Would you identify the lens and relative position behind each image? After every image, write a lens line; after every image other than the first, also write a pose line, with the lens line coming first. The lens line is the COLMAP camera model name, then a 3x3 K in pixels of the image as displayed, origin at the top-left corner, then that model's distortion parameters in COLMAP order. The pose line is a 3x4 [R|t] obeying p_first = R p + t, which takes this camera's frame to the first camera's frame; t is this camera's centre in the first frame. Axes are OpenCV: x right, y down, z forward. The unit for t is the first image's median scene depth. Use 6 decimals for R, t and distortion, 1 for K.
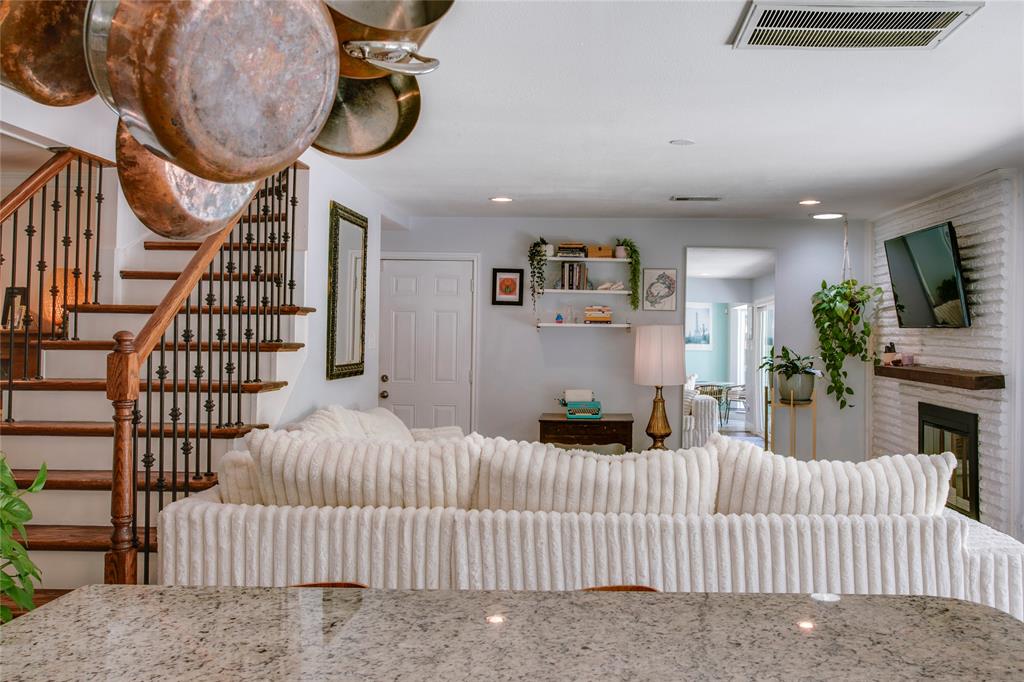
lens RADIAL K [[967.0, 0, 576.2], [0, 967.0, 325.1], [0, 0, 1]] dist [-0.016475, 0.017183]
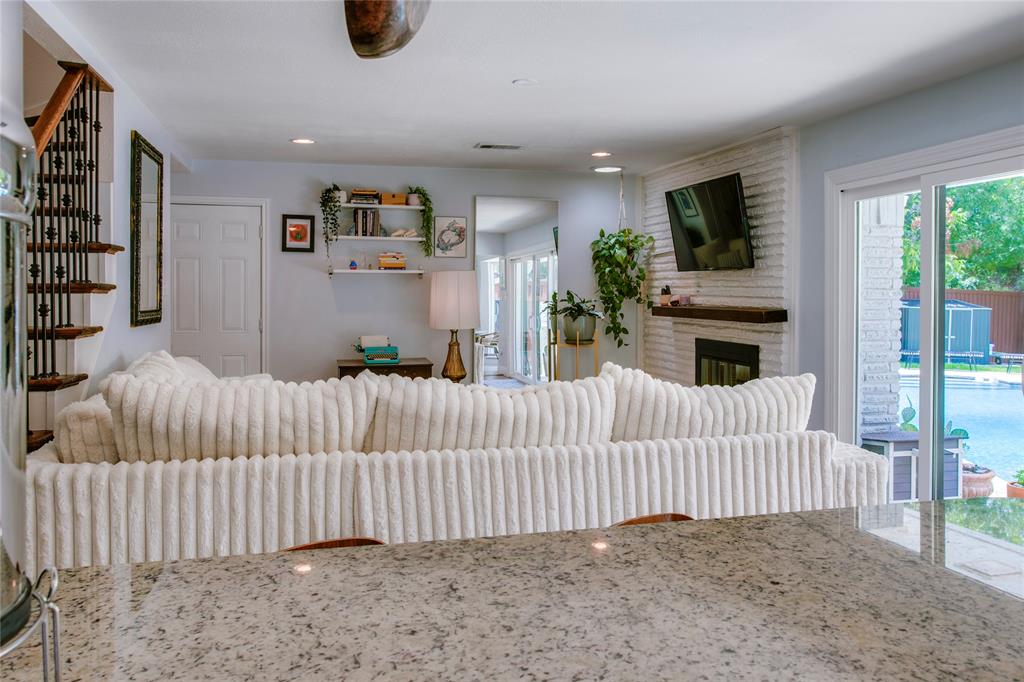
lens RADIAL K [[885.8, 0, 553.6], [0, 885.8, 308.9], [0, 0, 1]] dist [-0.067269, 0.118137]
pose [[0.957836, -0.015553, 0.286895, -0.112262], [0.007496, 0.999547, 0.029161, 0.018332], [-0.287219, -0.025781, 0.957518, 0.087553]]
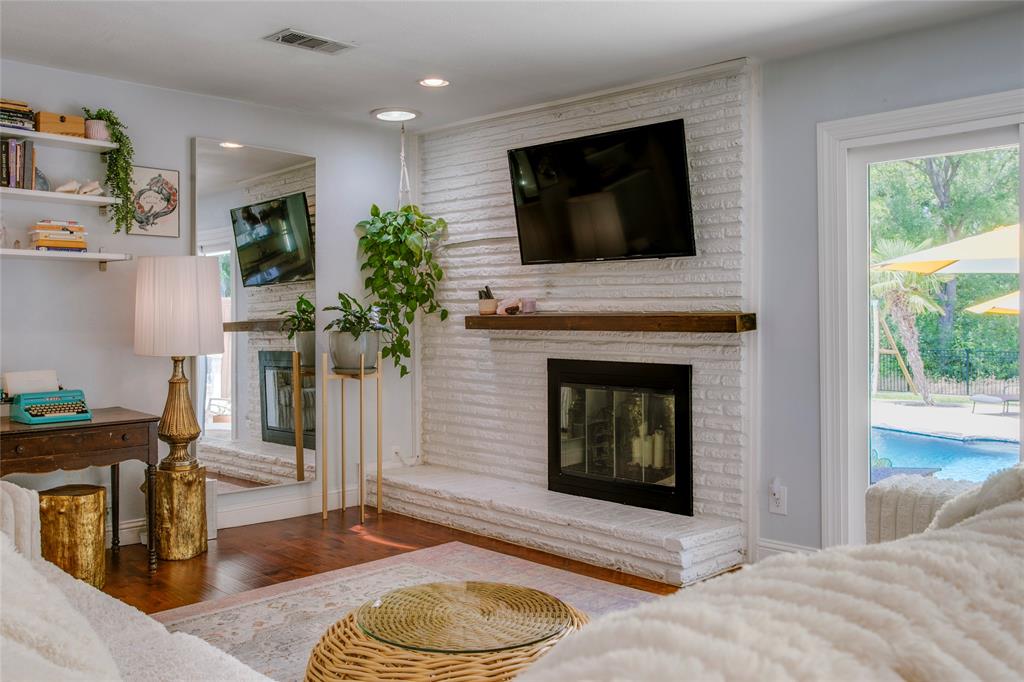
lens RADIAL K [[923.0, 0, 511.2], [0, 923.0, 326.5], [0, 0, 1]] dist [0.002864, 0.009537]
pose [[0.690336, -0.021852, 0.723159, -0.255468], [0.007500, 0.999706, 0.023049, 0.042918], [-0.723450, -0.010488, 0.690297, 0.600411]]
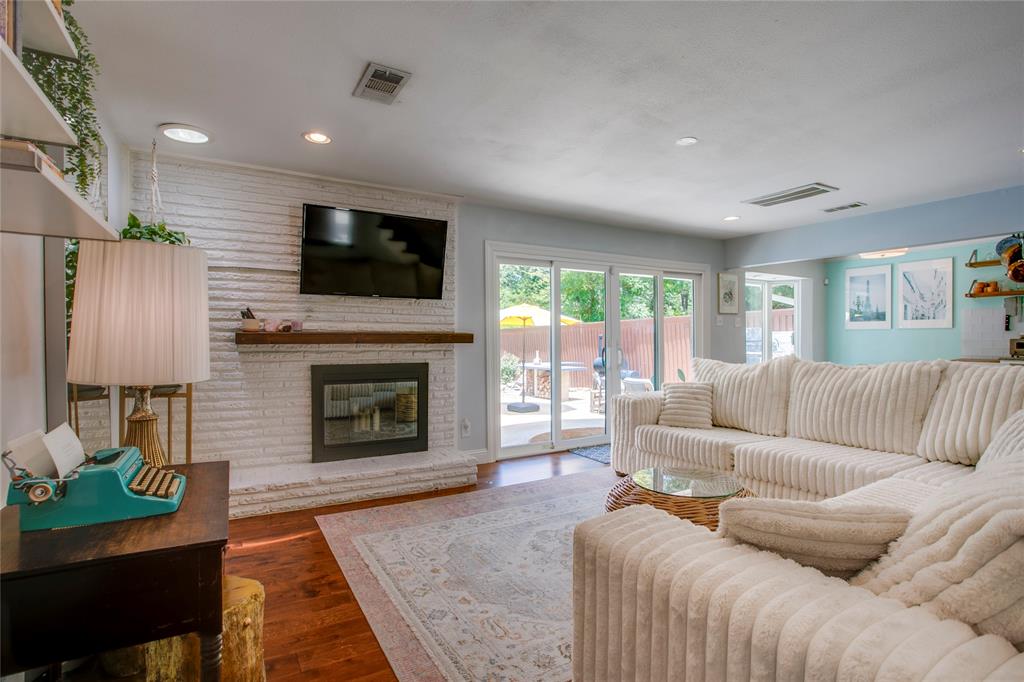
lens RADIAL K [[502.1, 0, 501.4], [0, 502.1, 341.1], [0, 0, 1]] dist [-0.005124, -0.000598]
pose [[-0.507207, -0.023691, 0.861499, -0.270320], [-0.012780, 0.999719, 0.019968, 0.047515], [-0.861730, -0.000882, -0.507367, 1.329376]]
